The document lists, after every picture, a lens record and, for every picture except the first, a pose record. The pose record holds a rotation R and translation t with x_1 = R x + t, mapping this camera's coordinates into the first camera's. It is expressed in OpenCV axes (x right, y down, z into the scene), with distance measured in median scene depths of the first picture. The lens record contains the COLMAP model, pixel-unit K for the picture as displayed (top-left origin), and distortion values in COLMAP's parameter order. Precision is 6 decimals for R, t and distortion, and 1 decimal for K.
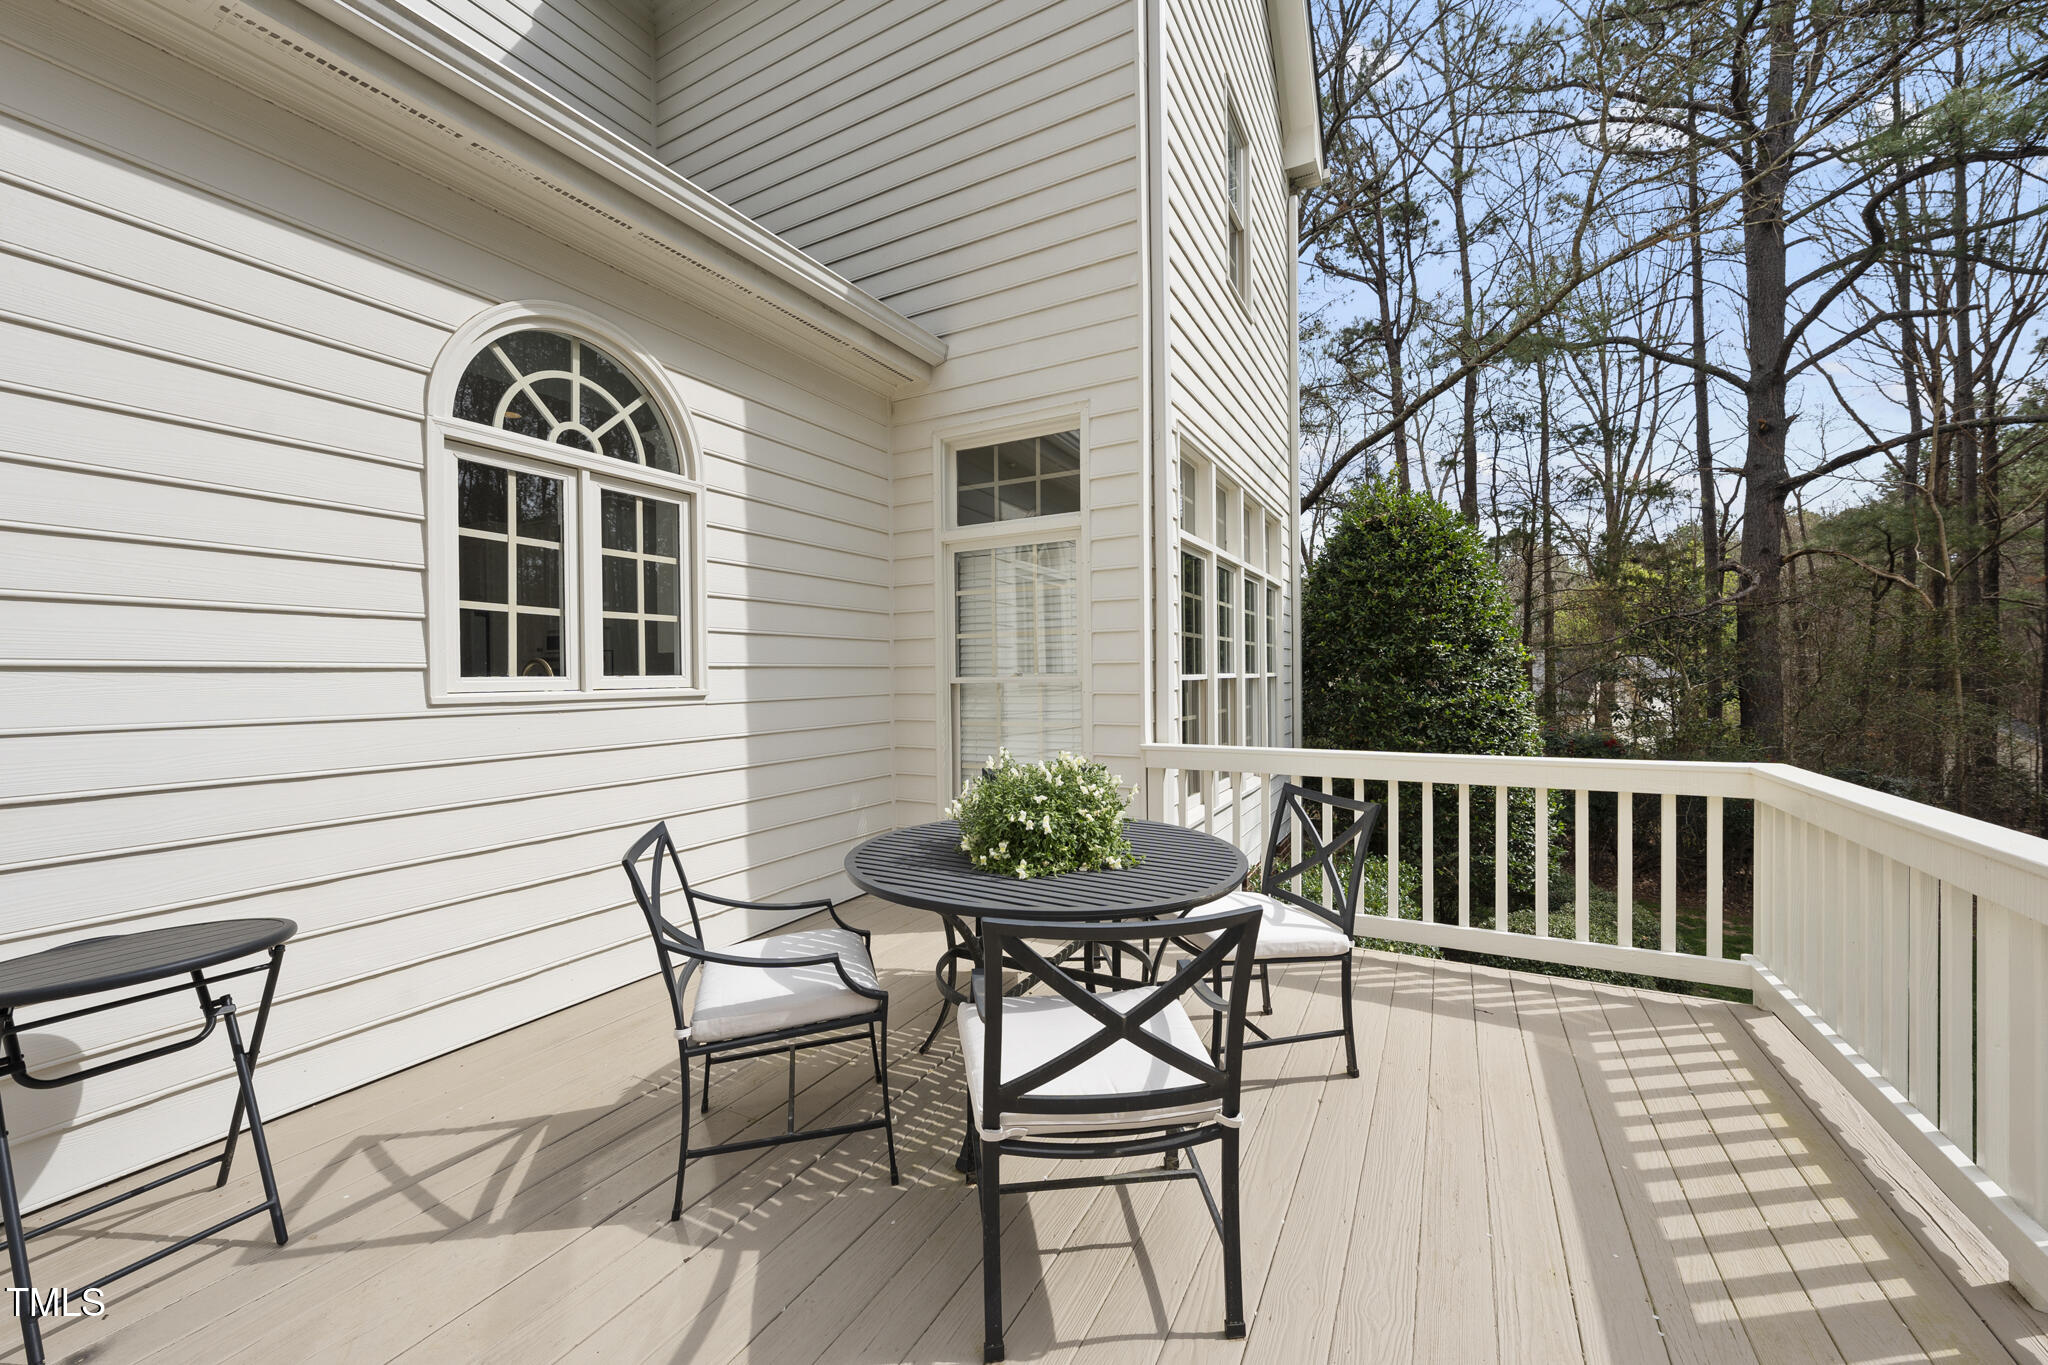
lens RADIAL K [[779.1, 0, 1026.2], [0, 779.1, 678.6], [0, 0, 1]] dist [-0.002112, -0.000124]
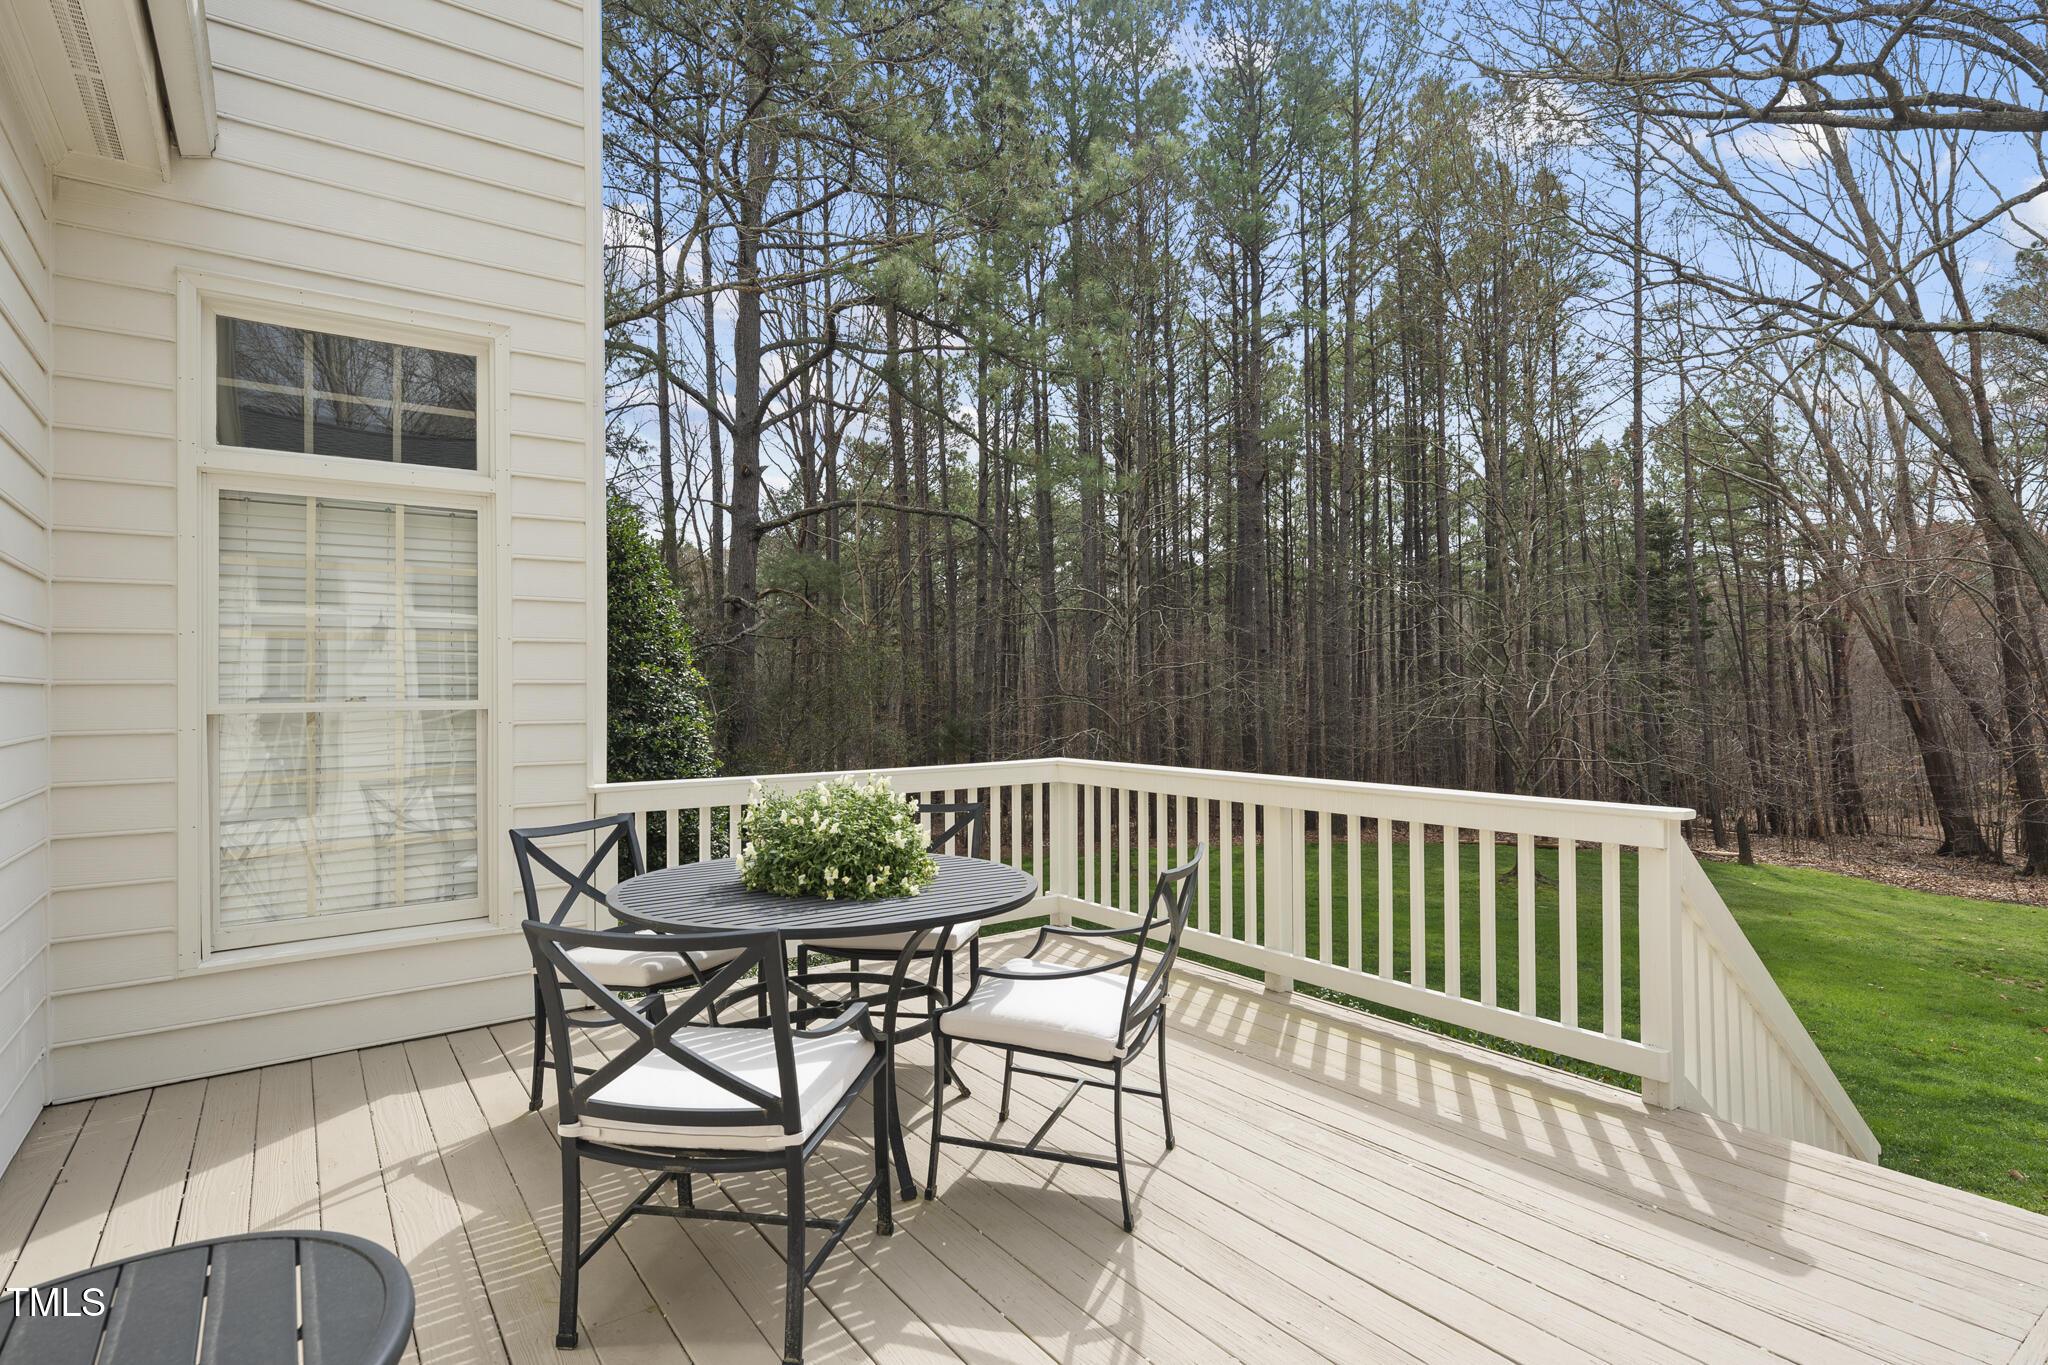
lens RADIAL K [[1023.2, 0, 1029.1], [0, 1023.2, 672.4], [0, 0, 1]] dist [0.010983, -0.000219]
pose [[0.434327, 0.022619, 0.900471, -0.522338], [0.009955, 0.999503, -0.029909, 0.003487], [-0.900700, 0.021955, 0.433886, 0.127246]]
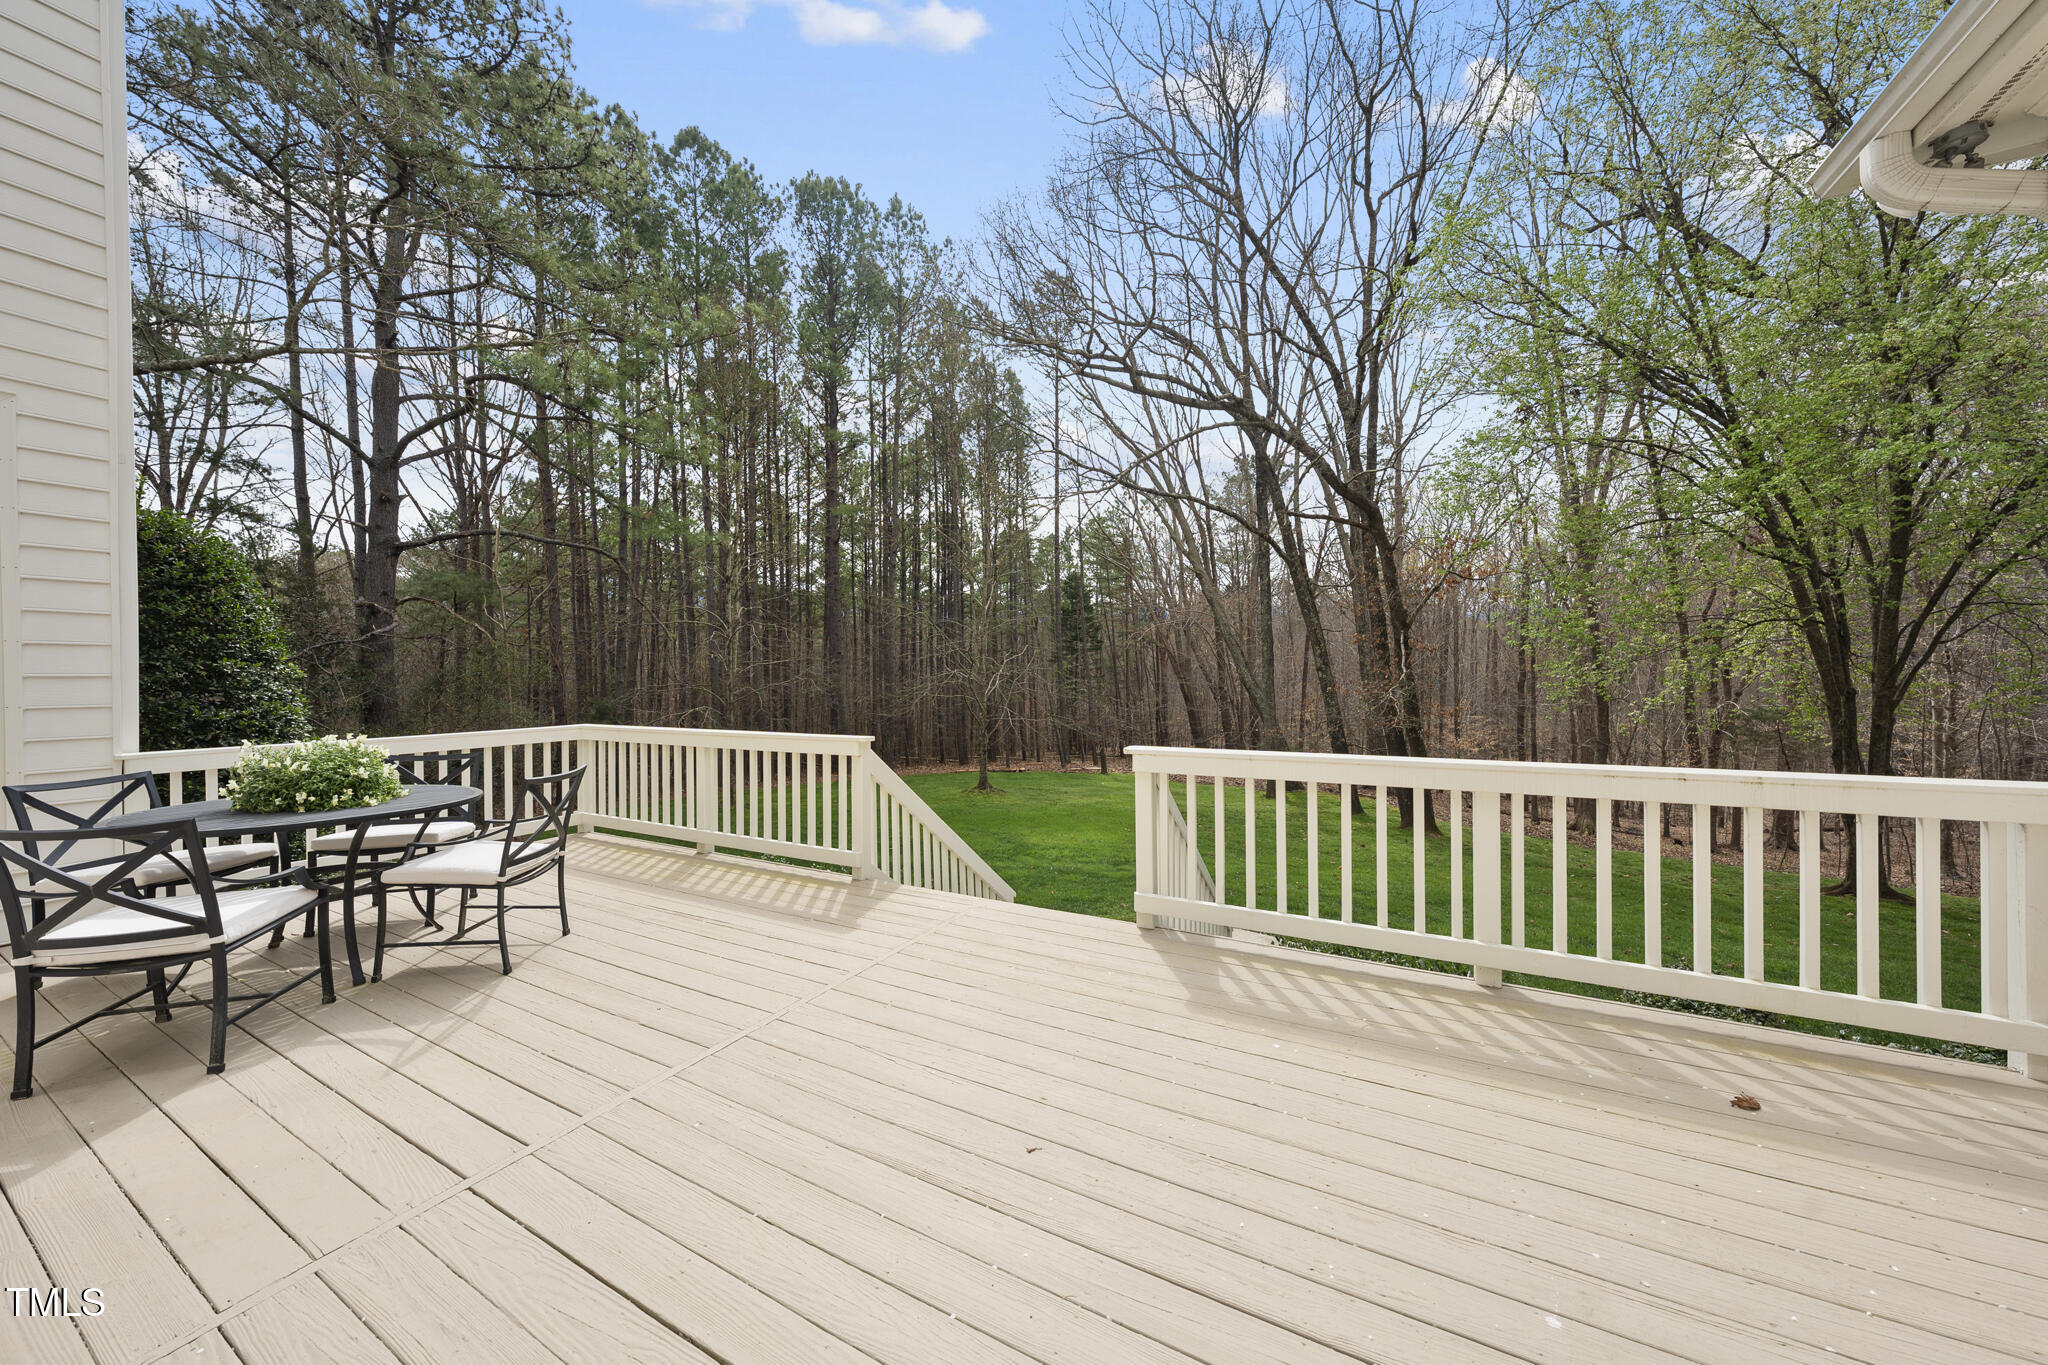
lens RADIAL K [[690.8, 0, 1018.6], [0, 690.8, 678.1], [0, 0, 1]] dist [0.002270, 0.000359]
pose [[0.001443, 0.008623, 0.999962, -0.676716], [0.016220, 0.999831, -0.008645, 0.008439], [-0.999867, 0.016232, 0.001303, -0.176325]]
